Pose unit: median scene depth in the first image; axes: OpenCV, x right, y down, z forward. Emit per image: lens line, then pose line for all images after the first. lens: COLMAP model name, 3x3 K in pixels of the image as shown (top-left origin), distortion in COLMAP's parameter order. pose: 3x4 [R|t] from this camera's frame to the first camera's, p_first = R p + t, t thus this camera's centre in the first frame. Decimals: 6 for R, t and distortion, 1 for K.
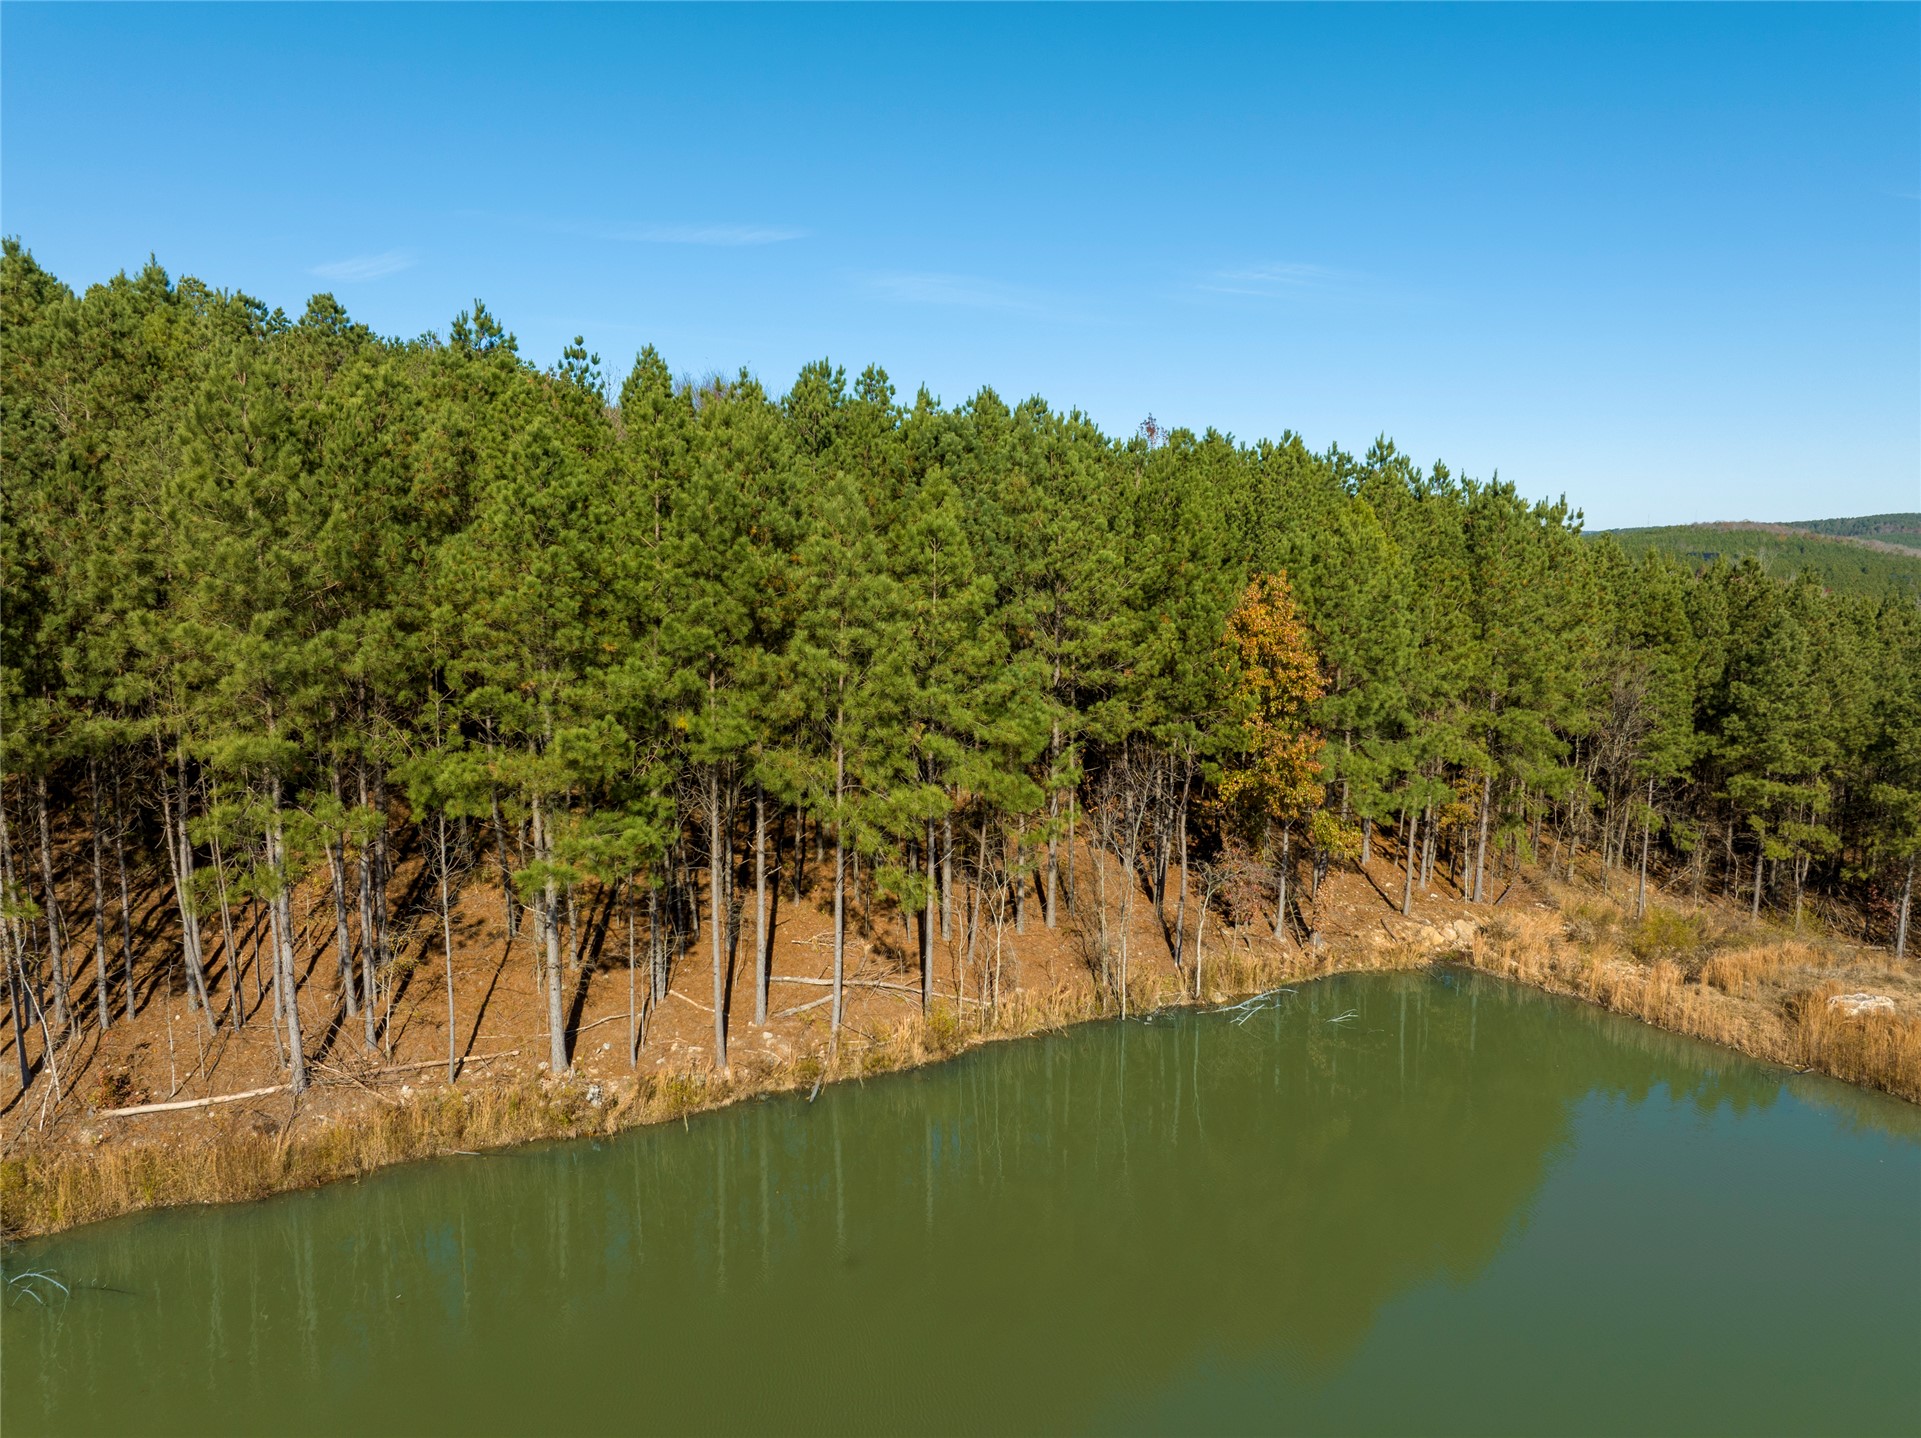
lens RADIAL K [[1334.6, 0, 960.5], [0, 1334.6, 719.0], [0, 0, 1]] dist [-0.049441, 0.004607]
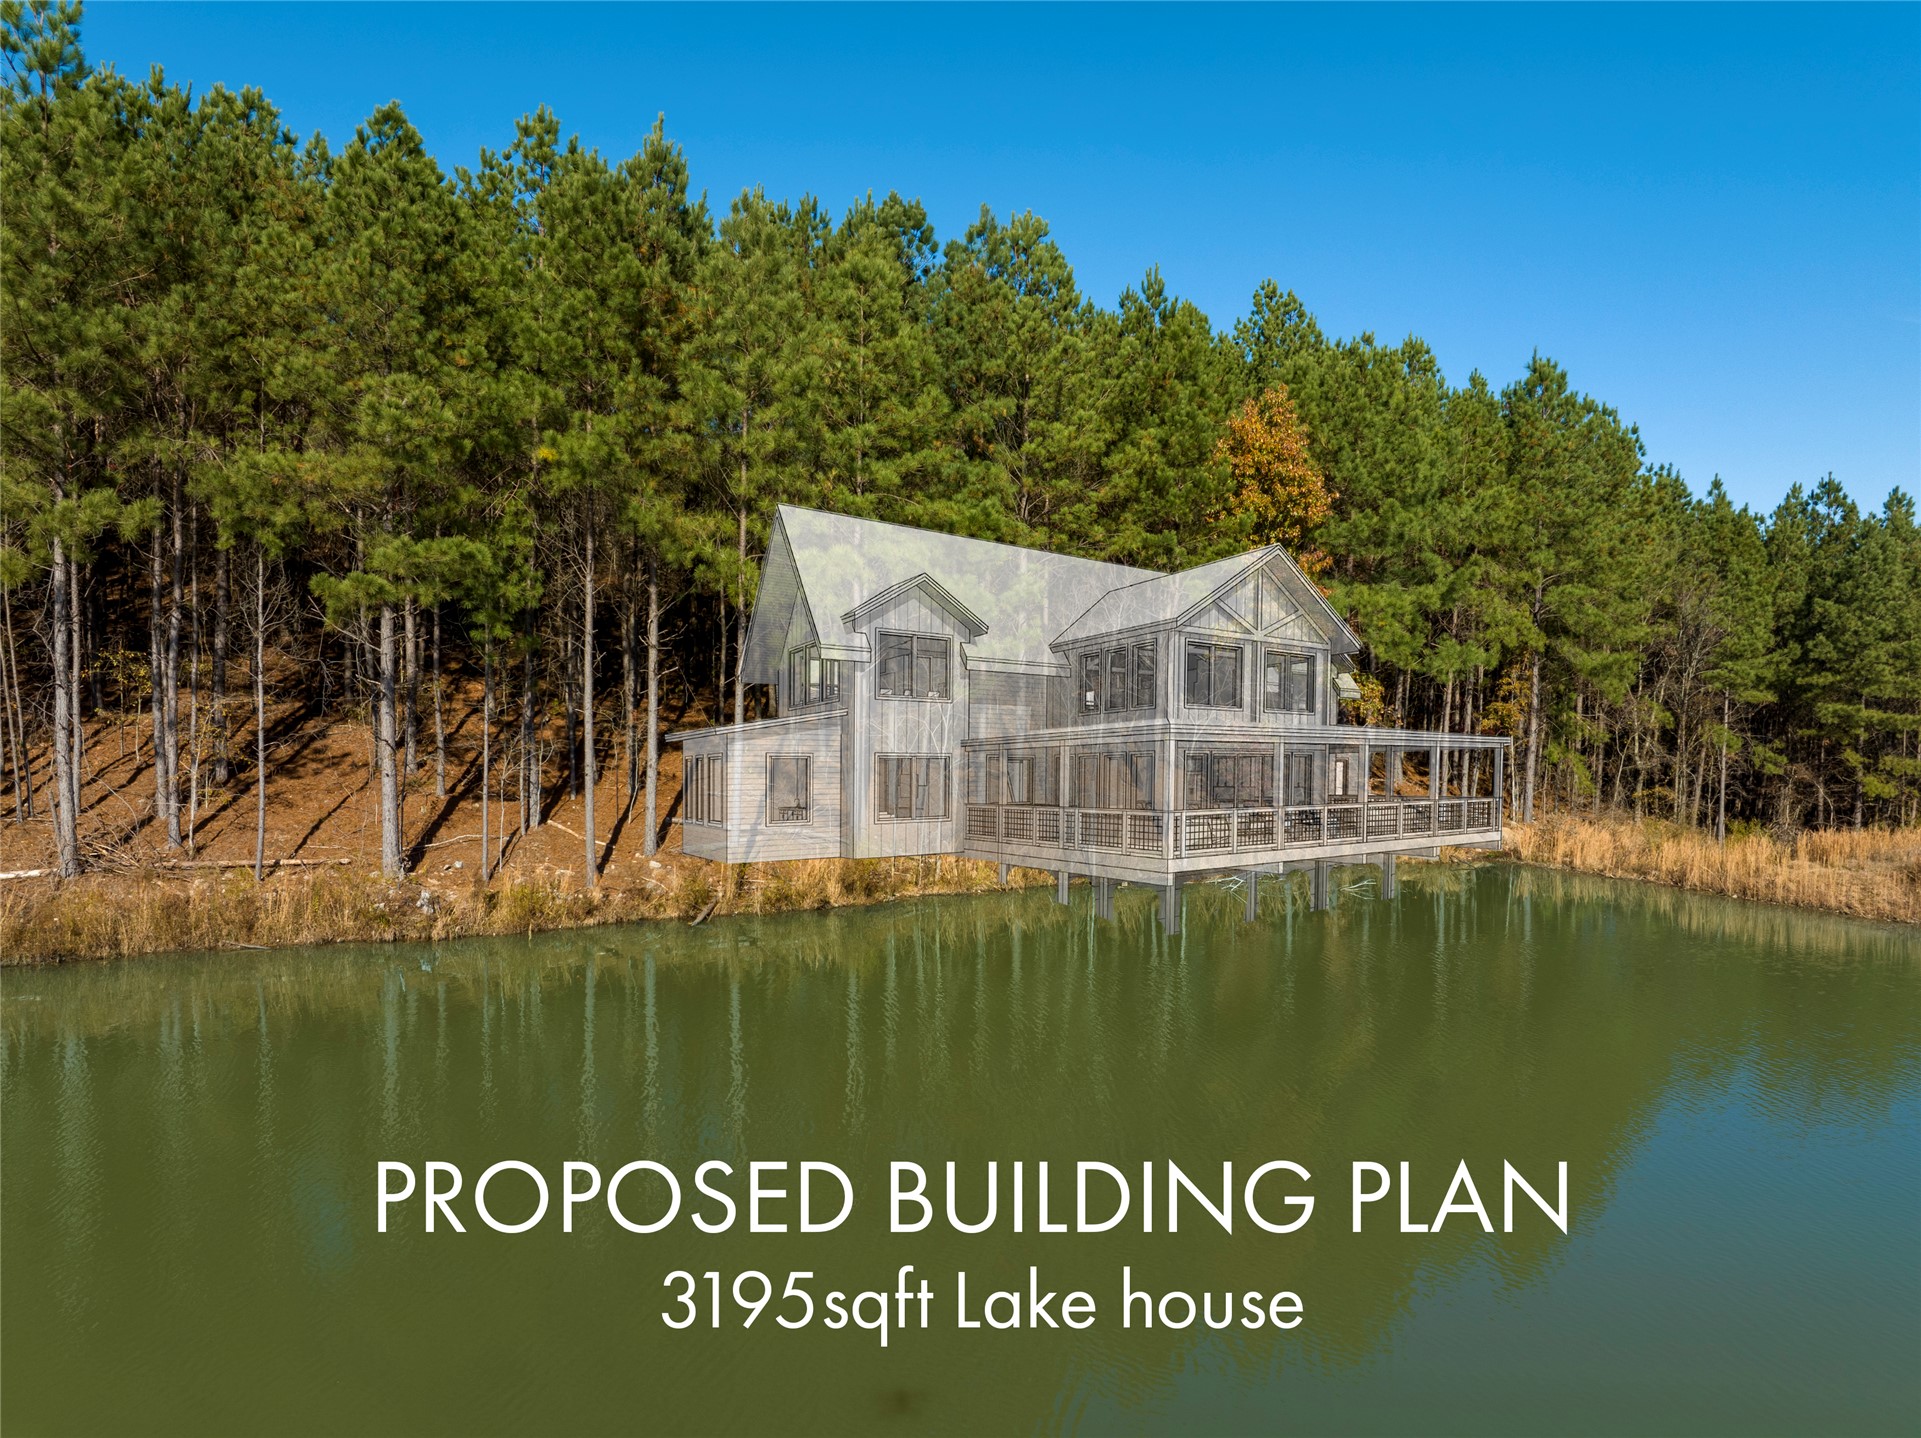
lens RADIAL K [[1344.2, 0, 960.5], [0, 1344.2, 719.0], [0, 0, 1]] dist [-0.059155, 0.027565]
pose [[0.999056, 0.006097, -0.043003, 0.072129], [-0.009736, 0.996341, -0.084913, 0.188765], [0.042327, 0.085251, 0.995460, 0.141588]]
